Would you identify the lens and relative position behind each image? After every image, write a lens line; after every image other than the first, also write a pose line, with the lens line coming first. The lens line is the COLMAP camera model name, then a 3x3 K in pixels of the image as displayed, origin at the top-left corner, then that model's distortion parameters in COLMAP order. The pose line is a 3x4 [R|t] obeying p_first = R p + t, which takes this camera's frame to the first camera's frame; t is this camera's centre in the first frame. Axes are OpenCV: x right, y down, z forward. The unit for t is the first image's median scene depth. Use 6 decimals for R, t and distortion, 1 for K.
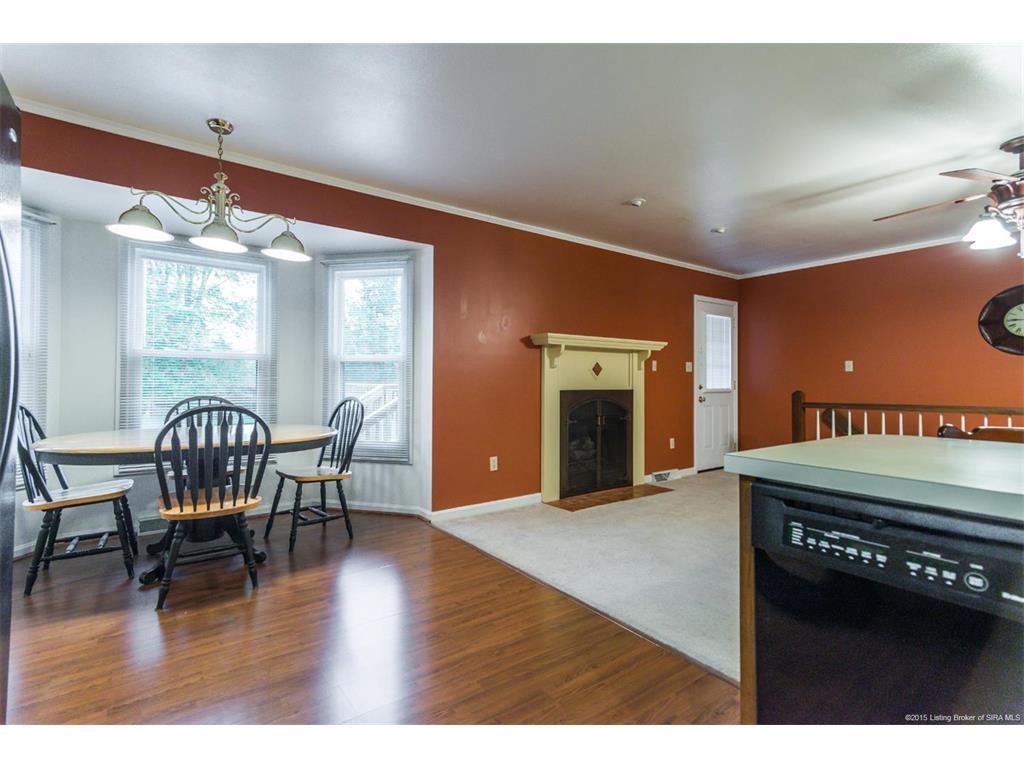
lens RADIAL K [[488.8, 0, 502.1], [0, 488.8, 374.6], [0, 0, 1]] dist [0.013603, -0.000141]
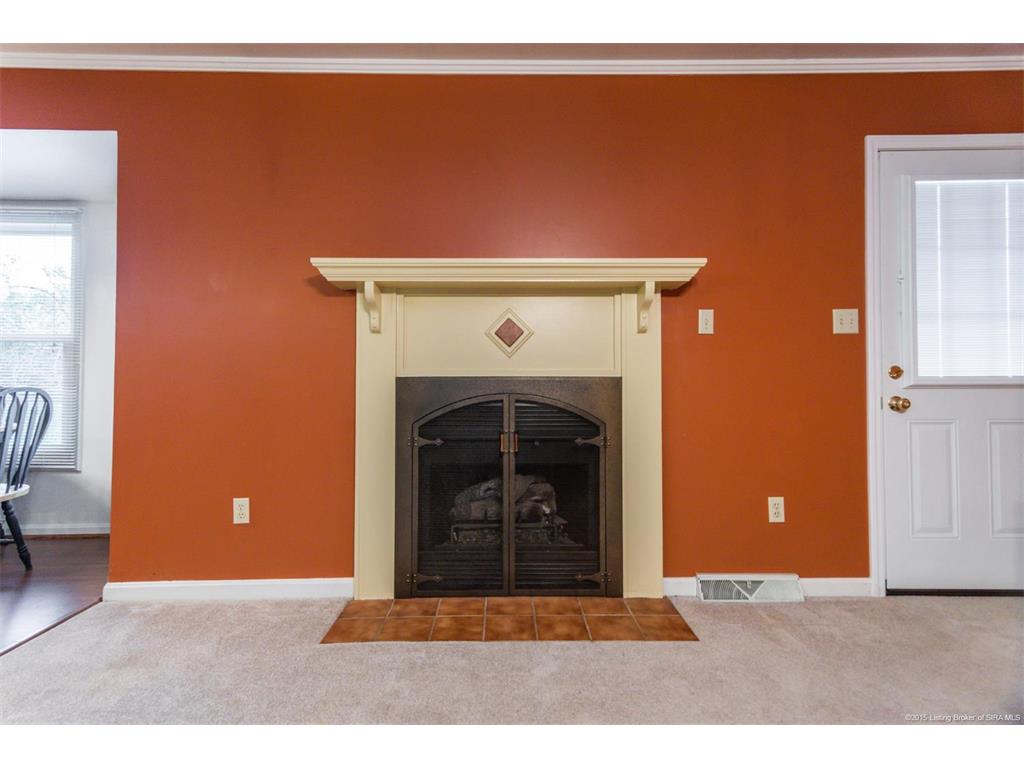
lens RADIAL K [[488.8, 0, 502.1], [0, 488.8, 374.6], [0, 0, 1]] dist [0.013603, -0.000141]
pose [[0.816071, -0.015794, -0.577736, 0.442808], [0.013064, 0.999875, -0.008881, 0.031678], [0.577804, -0.000300, 0.816175, 0.591035]]
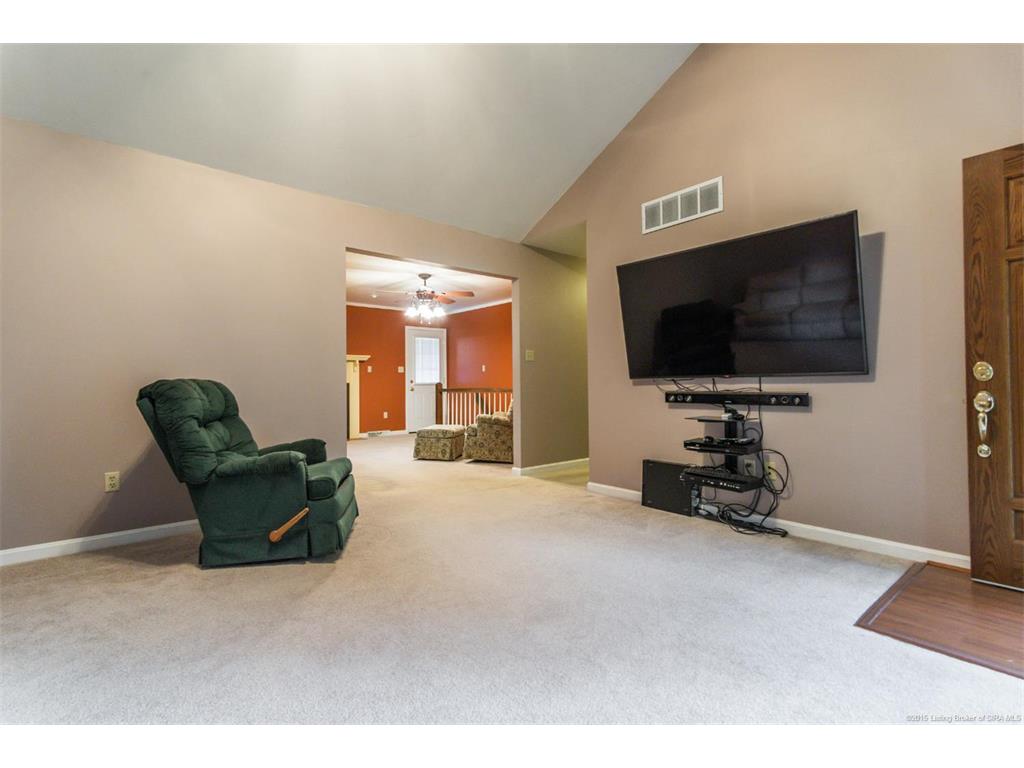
lens RADIAL K [[478.5, 0, 512.0], [0, 478.5, 384.0], [0, 0, 1]] dist [0.013720, 0.000005]
pose [[0.994959, -0.011734, 0.099592, 0.683699], [0.010508, 0.999862, 0.012832, 0.018615], [-0.099729, -0.011721, 0.994946, -0.753201]]
